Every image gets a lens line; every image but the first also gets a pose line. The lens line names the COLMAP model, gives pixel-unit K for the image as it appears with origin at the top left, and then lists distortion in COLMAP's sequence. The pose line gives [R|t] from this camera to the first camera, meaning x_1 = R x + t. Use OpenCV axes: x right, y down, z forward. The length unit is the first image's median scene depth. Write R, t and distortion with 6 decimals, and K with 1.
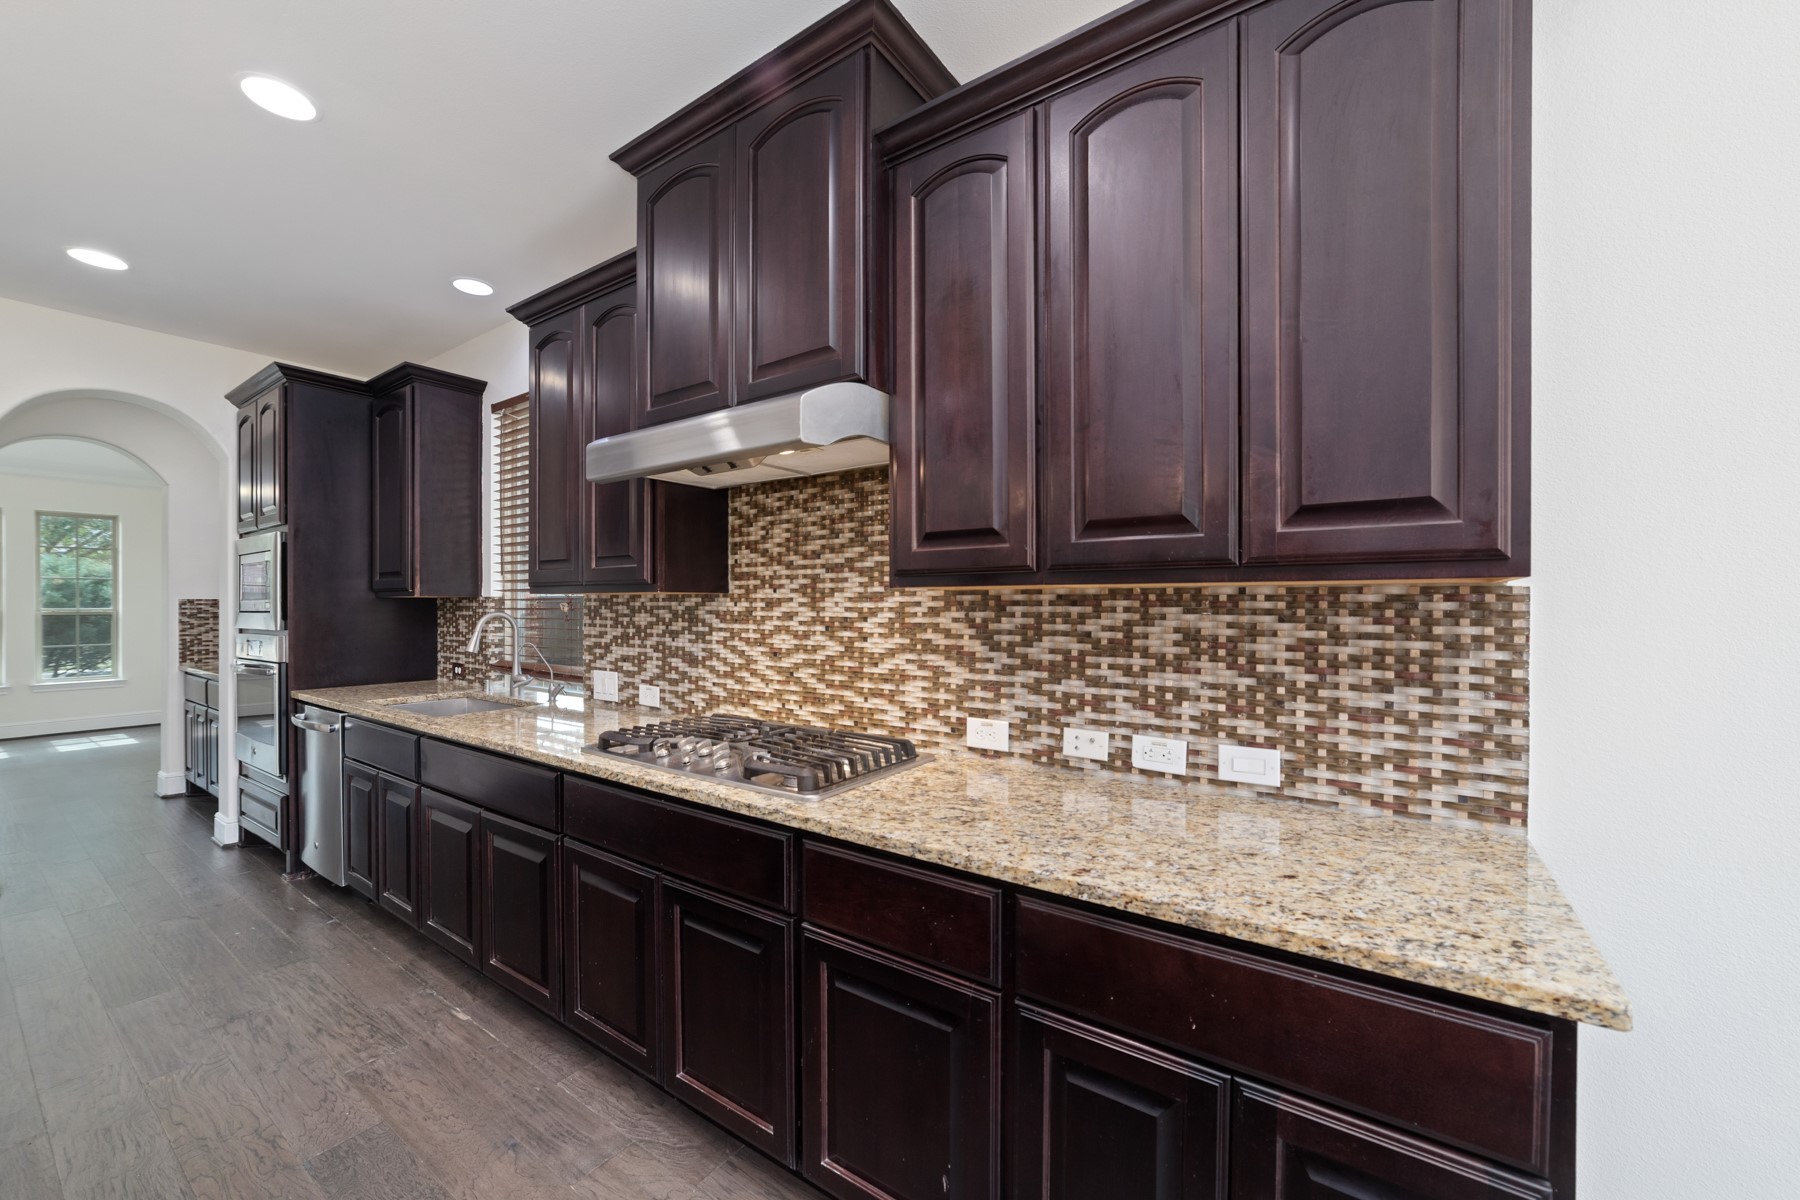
lens RADIAL K [[693.6, 0, 895.8], [0, 693.6, 609.8], [0, 0, 1]] dist [-0.011504, 0.003474]
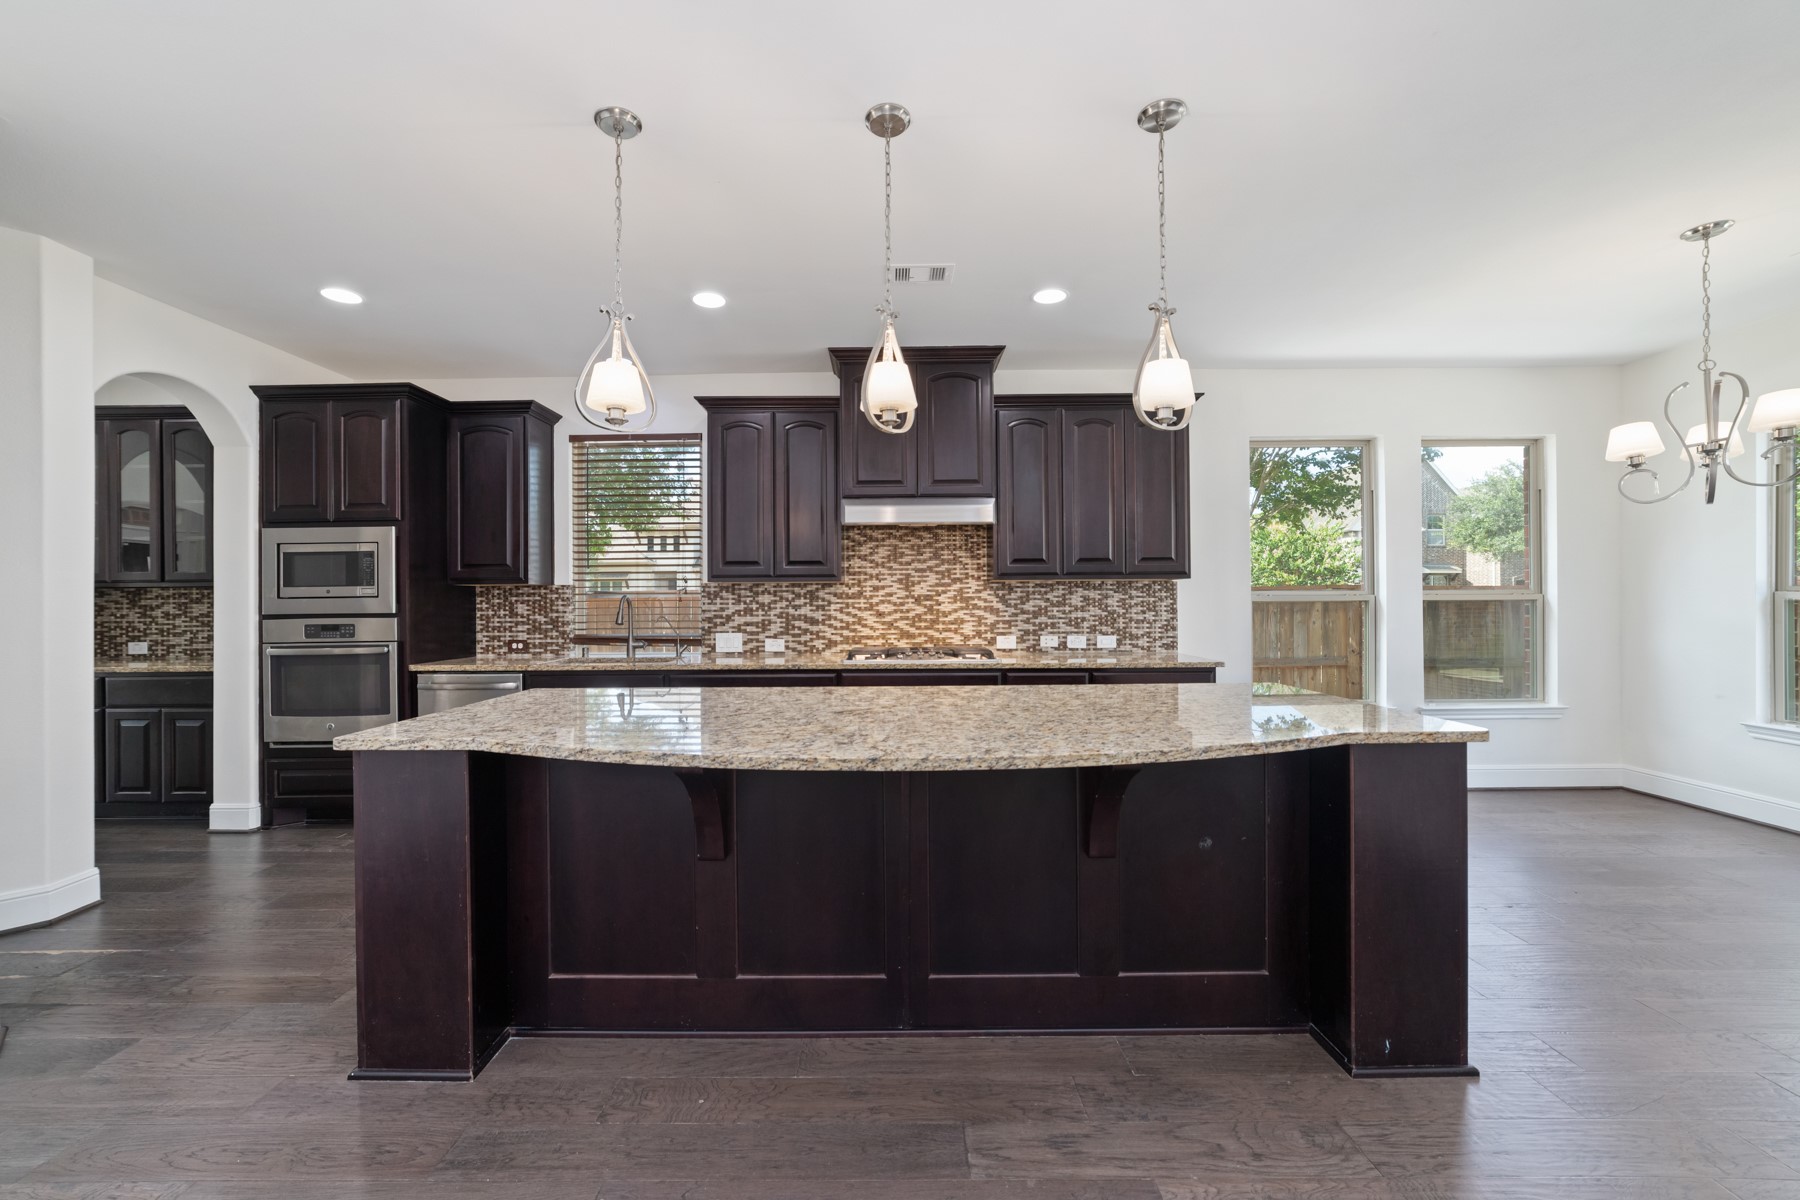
lens RADIAL K [[693.6, 0, 887.0], [0, 693.6, 606.7], [0, 0, 1]] dist [-0.011504, 0.003474]
pose [[0.830347, -0.005953, 0.557215, -1.459574], [0.011100, 0.999921, -0.005859, 0.063786], [-0.557137, 0.011050, 0.830347, -0.709340]]
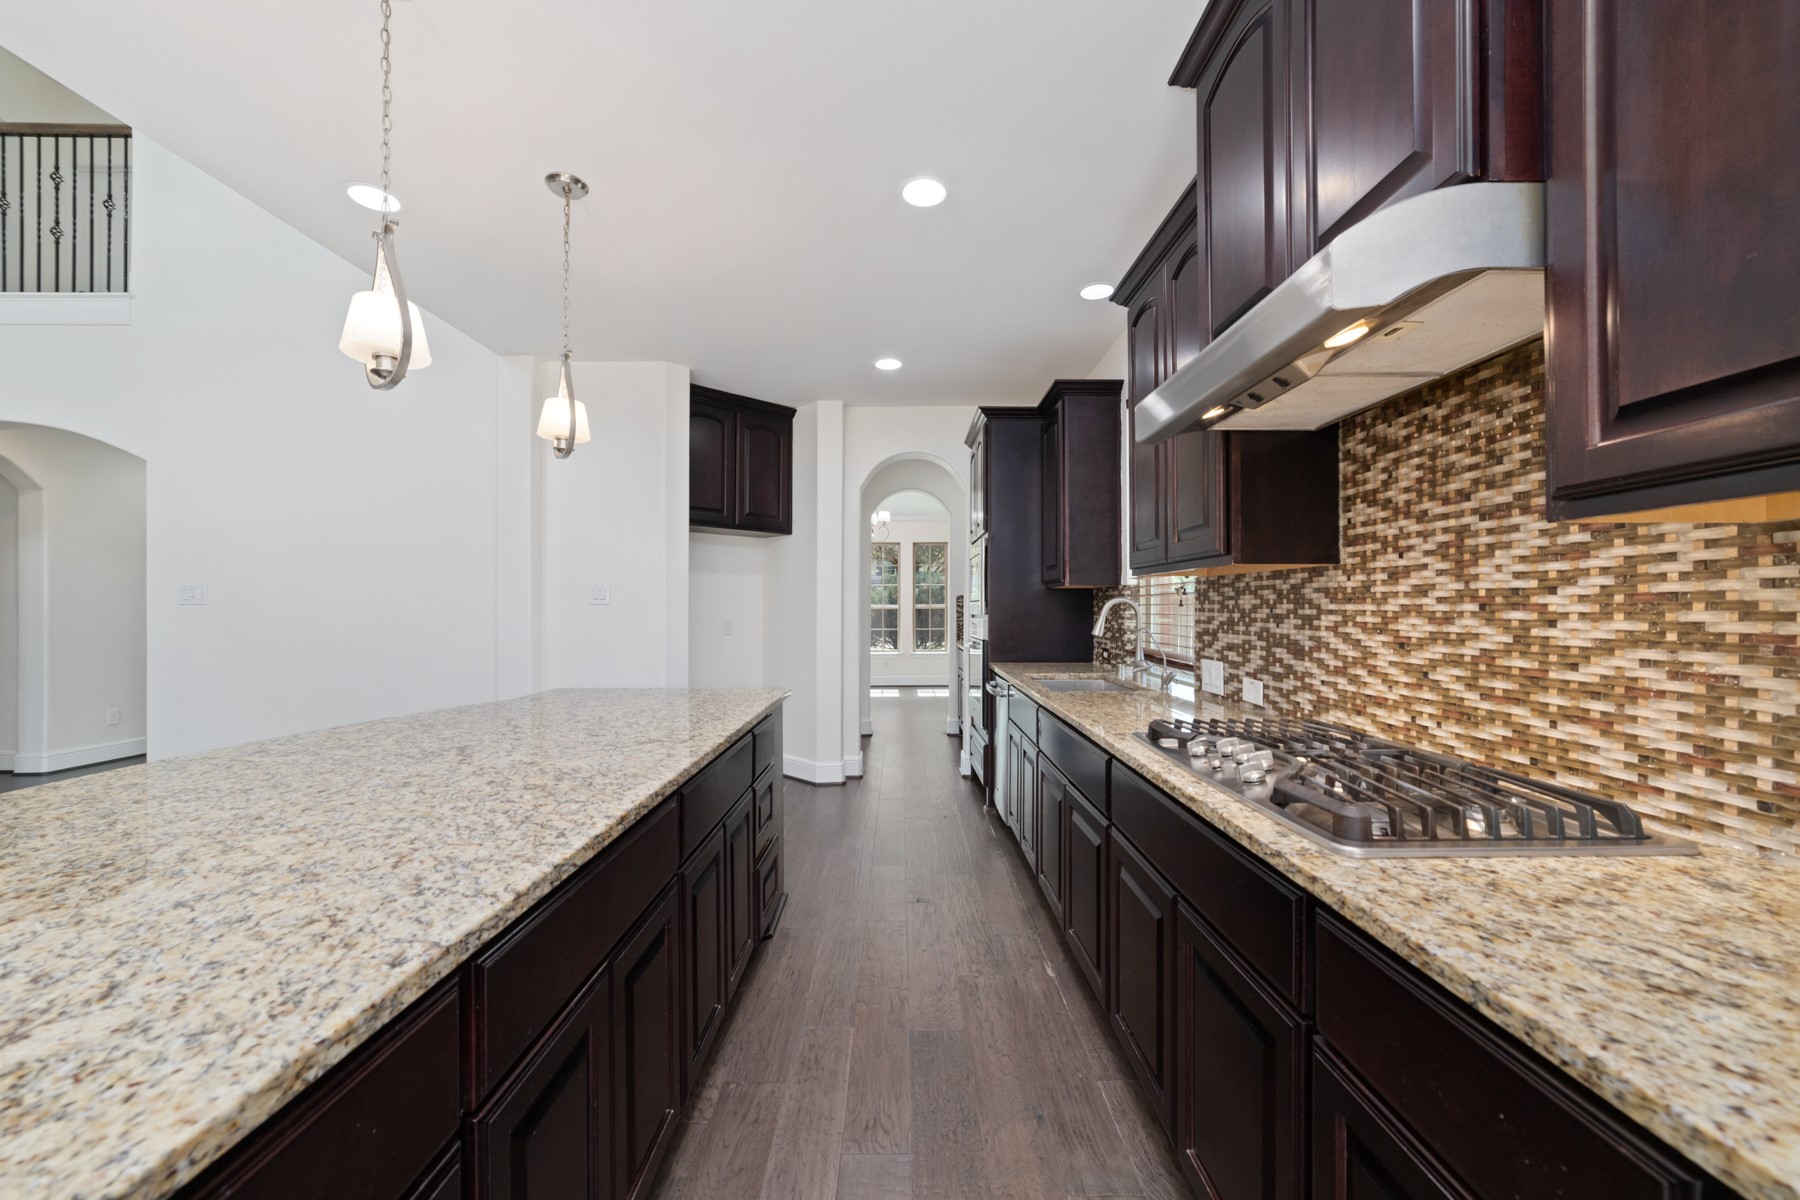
lens RADIAL K [[693.6, 0, 902.7], [0, 693.6, 606.2], [0, 0, 1]] dist [-0.011504, 0.003474]
pose [[0.577860, -0.002258, -0.816133, 0.126580], [-0.003993, 0.999976, -0.005594, 0.035921], [0.816126, 0.006491, 0.577837, 0.215186]]
